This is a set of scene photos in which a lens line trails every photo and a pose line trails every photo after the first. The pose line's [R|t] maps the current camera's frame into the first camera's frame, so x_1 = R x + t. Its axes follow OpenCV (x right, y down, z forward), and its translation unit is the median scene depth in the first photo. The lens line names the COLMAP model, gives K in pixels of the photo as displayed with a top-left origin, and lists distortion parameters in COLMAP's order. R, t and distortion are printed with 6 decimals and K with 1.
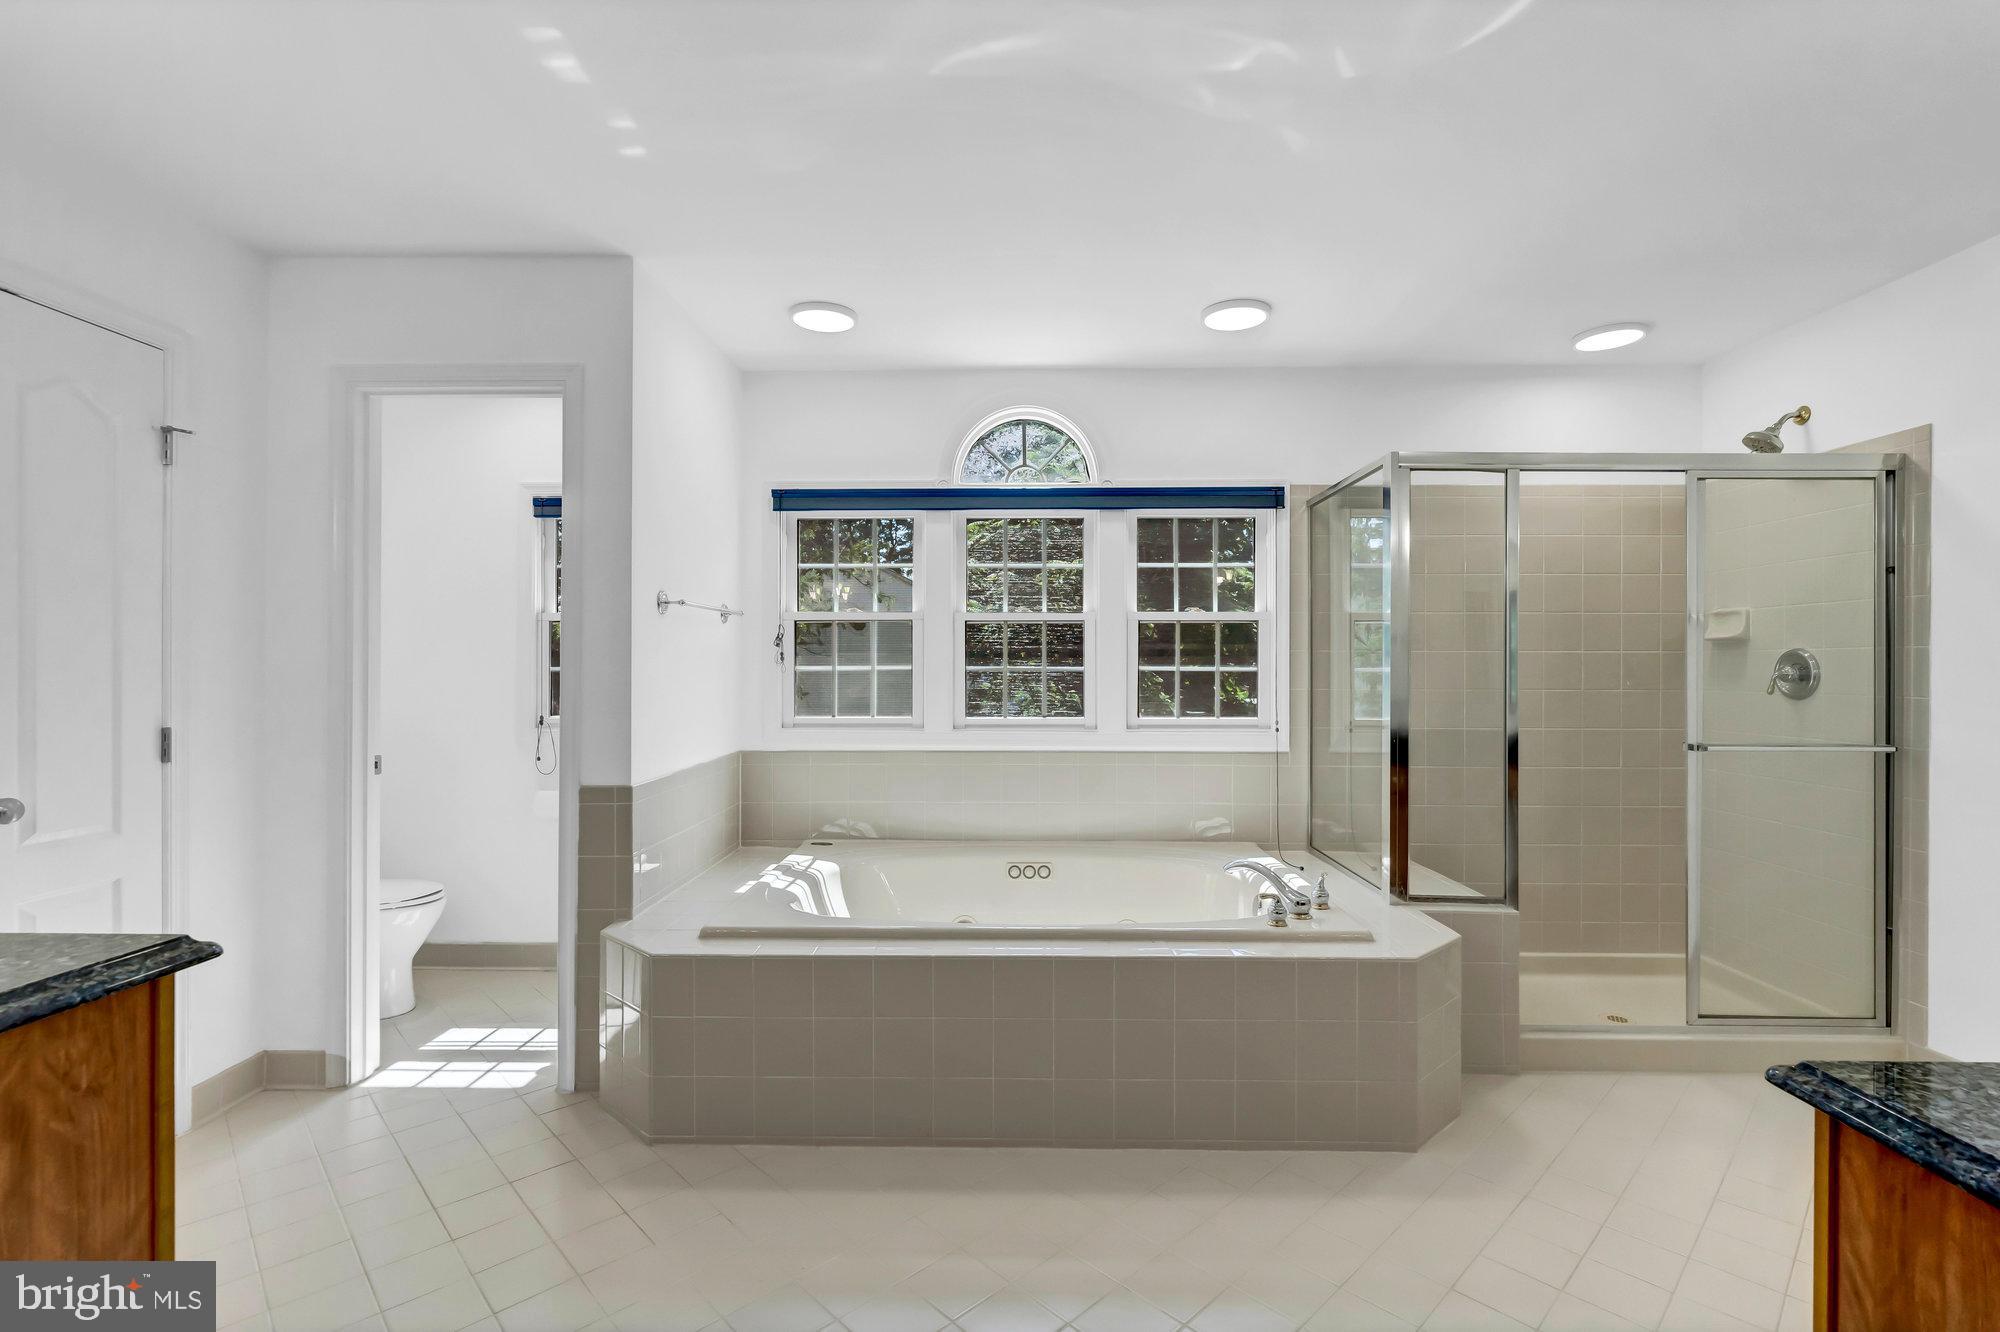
lens RADIAL K [[897.1, 0, 981.3], [0, 897.1, 667.9], [0, 0, 1]] dist [-0.002078, 0.000253]
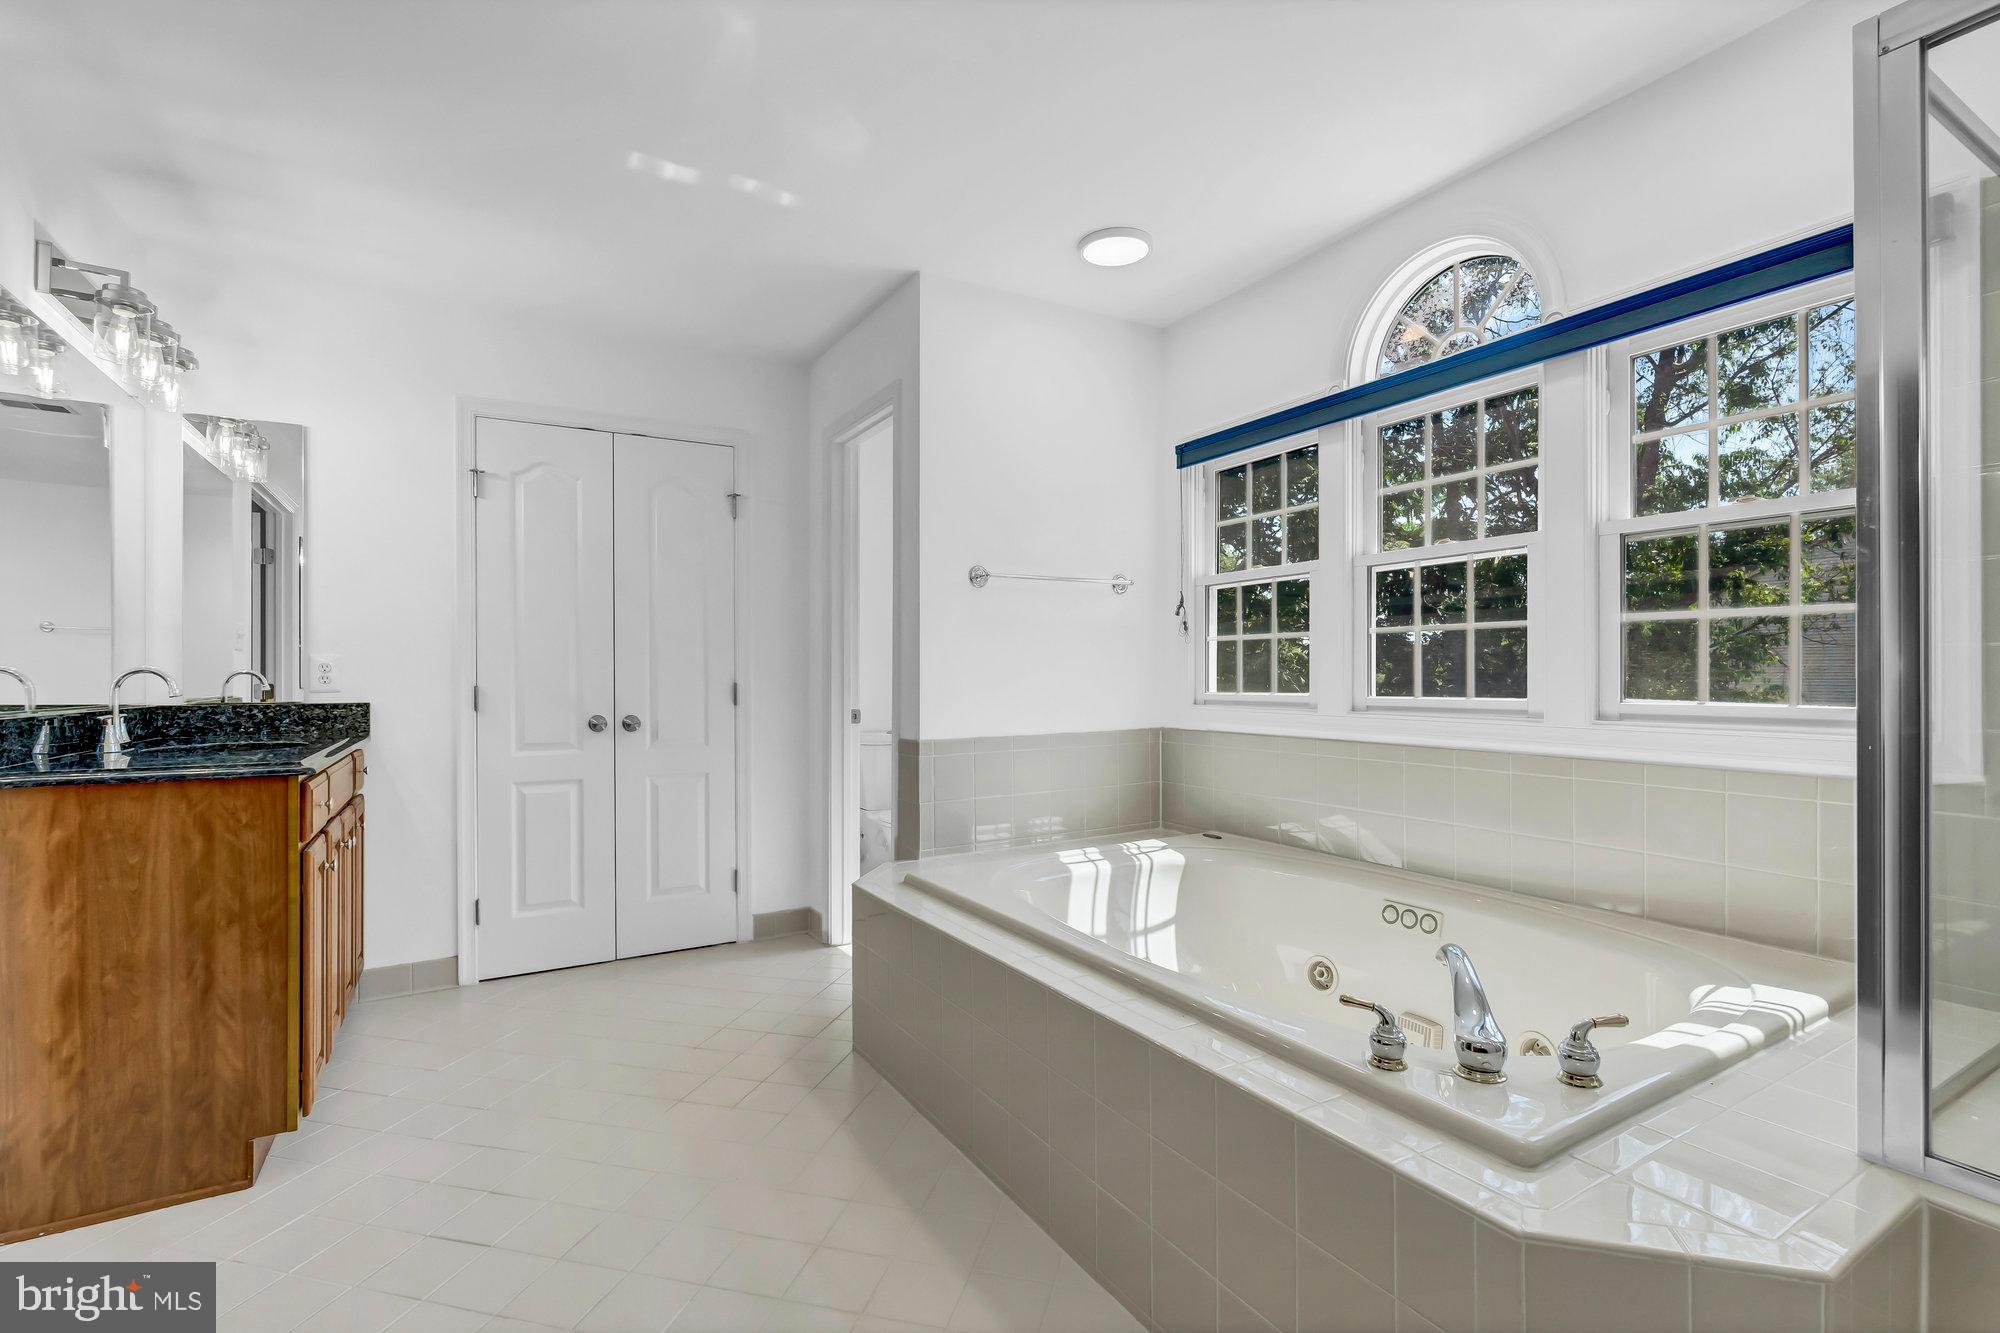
lens RADIAL K [[897.1, 0, 980.5], [0, 897.1, 672.0], [0, 0, 1]] dist [-0.002078, 0.000253]
pose [[0.538163, -0.001582, -0.842839, 0.442600], [0.009997, 0.999940, 0.004506, 0.028693], [0.842782, -0.010851, 0.538146, 0.335408]]
